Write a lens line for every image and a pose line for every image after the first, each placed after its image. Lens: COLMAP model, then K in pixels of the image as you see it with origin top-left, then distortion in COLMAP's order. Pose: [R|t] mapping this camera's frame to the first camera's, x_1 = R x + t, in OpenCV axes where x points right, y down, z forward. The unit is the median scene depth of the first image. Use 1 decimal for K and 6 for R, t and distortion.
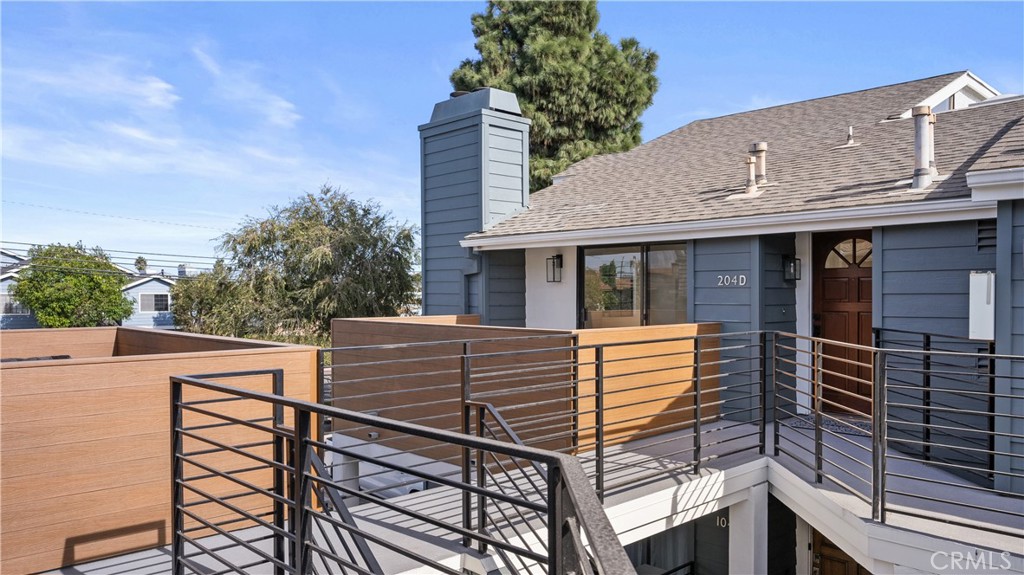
lens RADIAL K [[751.9, 0, 512.8], [0, 751.9, 302.2], [0, 0, 1]] dist [0.002298, 0.000290]
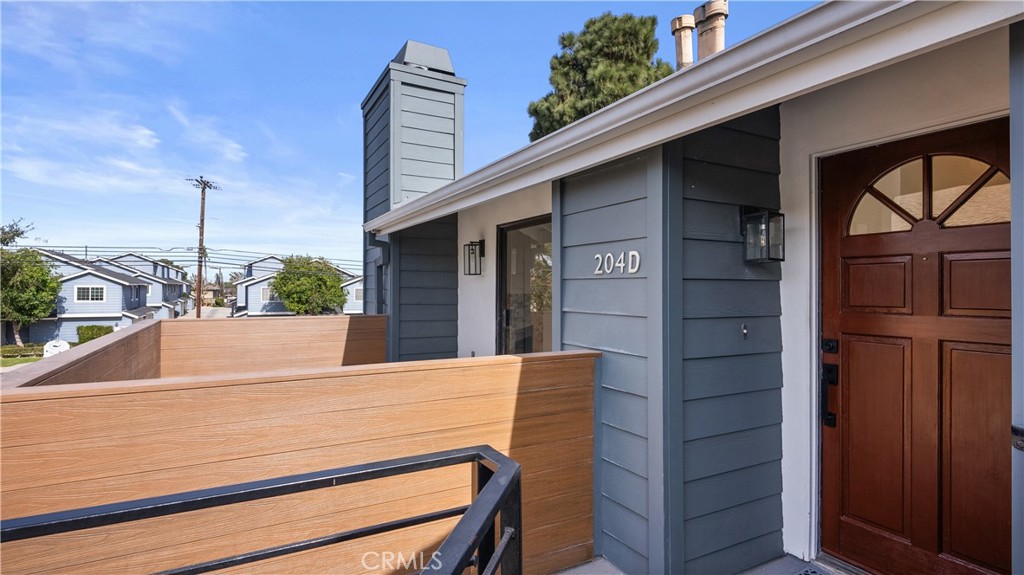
lens RADIAL K [[509.8, 0, 512.6], [0, 509.8, 285.2], [0, 0, 1]] dist [0.000944, -0.000589]
pose [[0.968338, 0.004542, -0.249600, 0.114575], [-0.009819, 0.999754, -0.019899, -0.003115], [0.249448, 0.021719, 0.968145, 0.254346]]
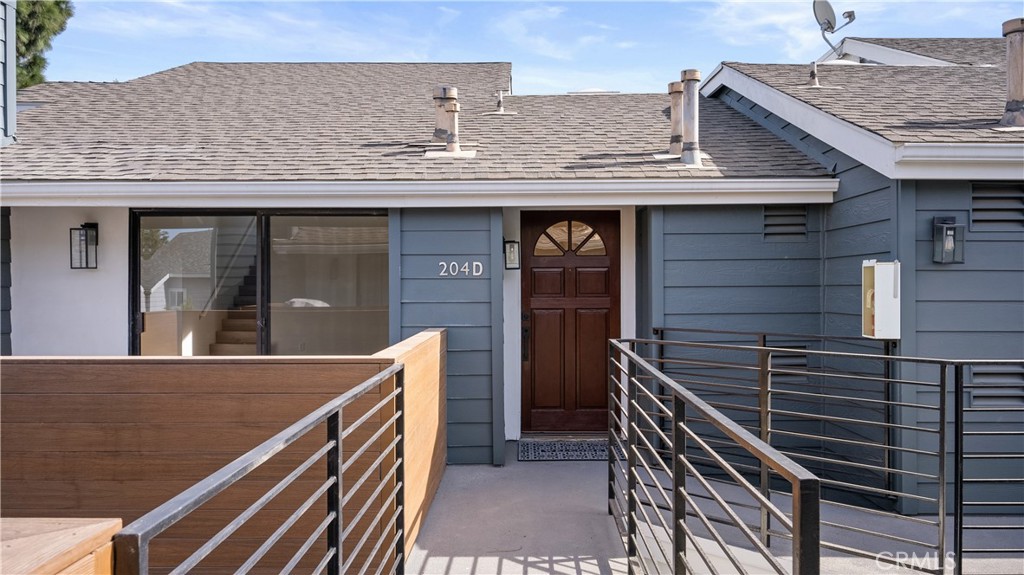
lens RADIAL K [[778.4, 0, 512.0], [0, 778.4, 287.5], [0, 0, 1]] dist [0.004461, -0.000428]
pose [[0.696089, -0.001425, 0.717954, -0.077265], [0.010431, 0.999913, -0.008130, -0.001659], [-0.717880, 0.013148, 0.696043, 0.167255]]
